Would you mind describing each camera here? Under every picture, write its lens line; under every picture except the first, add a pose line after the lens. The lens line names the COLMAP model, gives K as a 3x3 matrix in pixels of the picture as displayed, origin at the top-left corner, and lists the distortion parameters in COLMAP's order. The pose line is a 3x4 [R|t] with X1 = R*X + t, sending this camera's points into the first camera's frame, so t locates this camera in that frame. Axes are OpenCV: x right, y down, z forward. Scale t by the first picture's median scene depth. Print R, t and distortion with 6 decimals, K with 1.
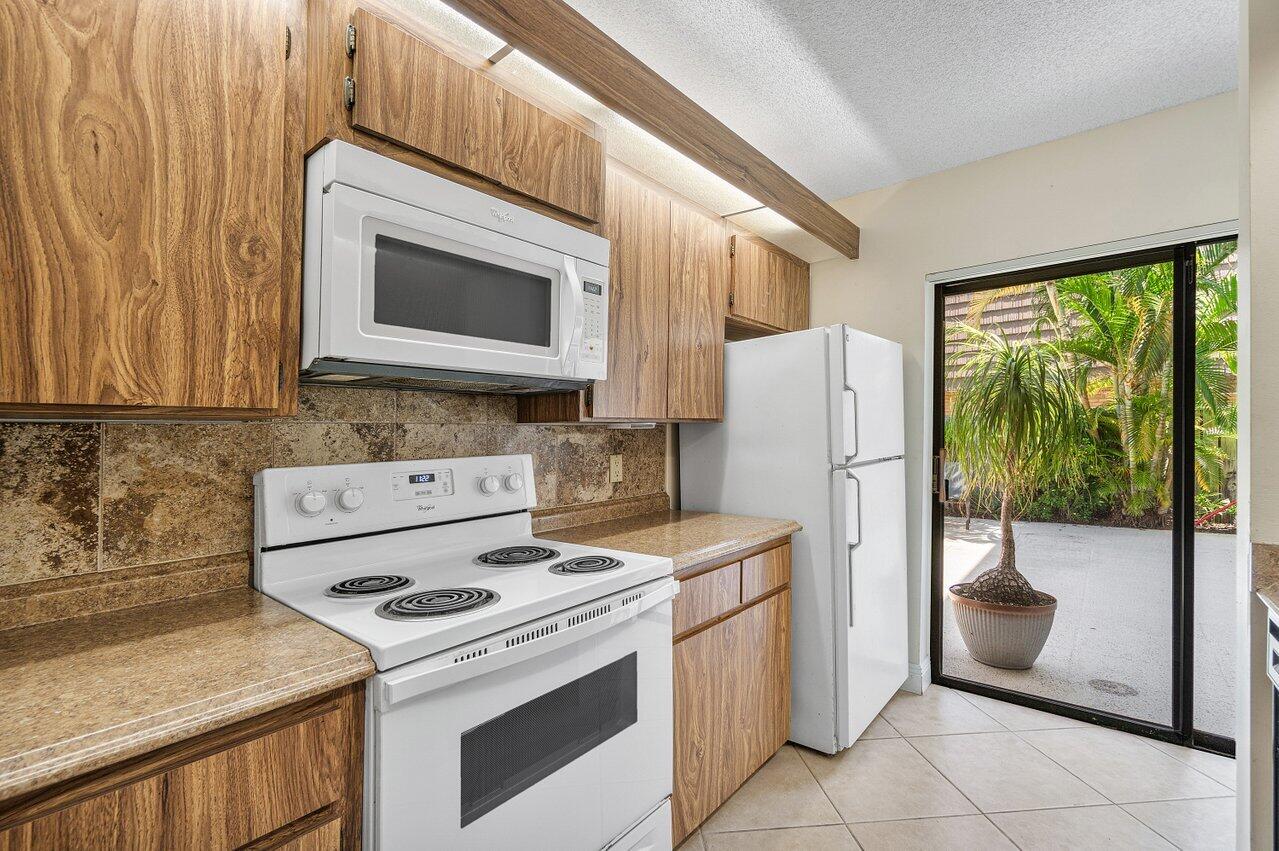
lens RADIAL K [[556.4, 0, 636.0], [0, 556.4, 433.9], [0, 0, 1]] dist [-0.001385, -0.000196]
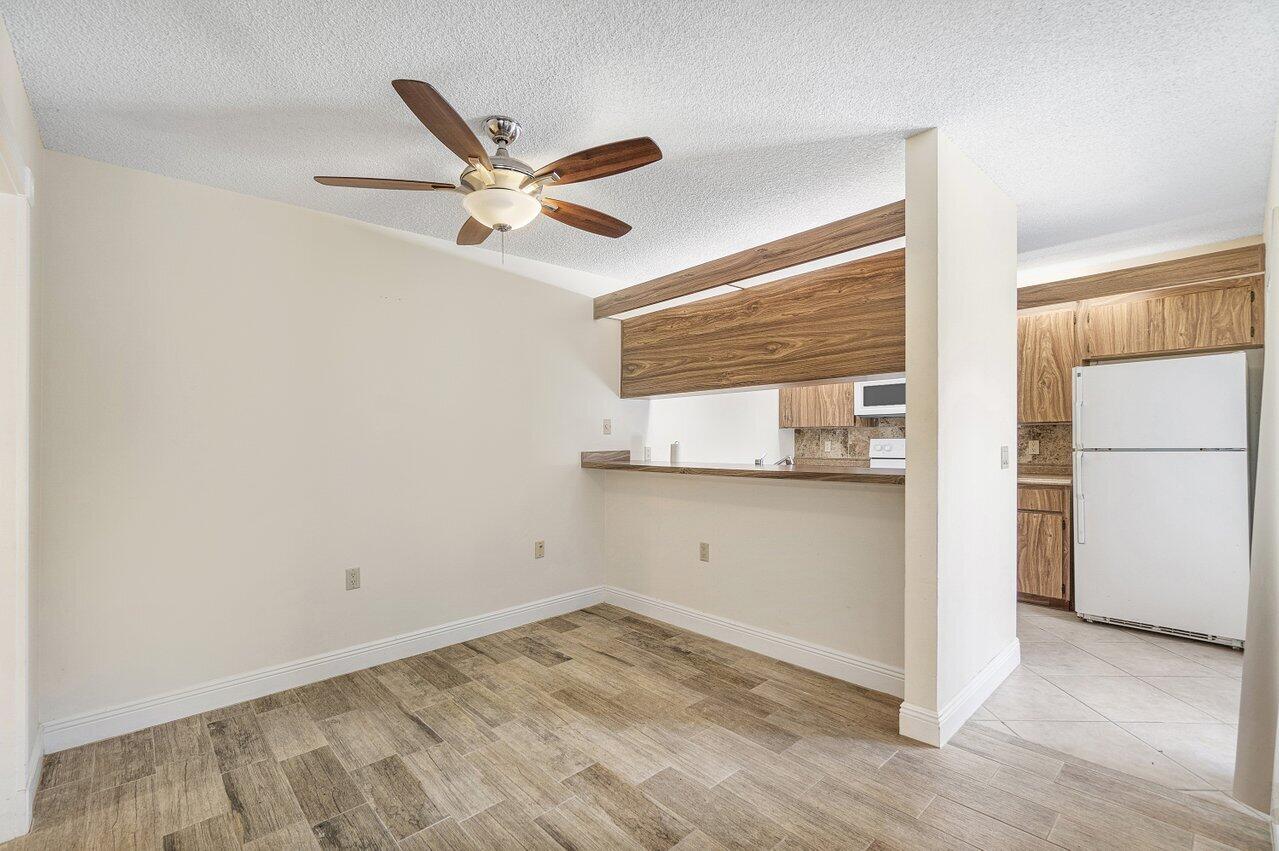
lens RADIAL K [[556.4, 0, 636.0], [0, 556.4, 433.9], [0, 0, 1]] dist [-0.001385, -0.000196]
pose [[-0.115853, 0.011356, -0.993201, 2.228498], [0.013525, 0.999860, 0.009855, -0.024220], [0.993174, -0.012291, -0.115990, -0.164136]]
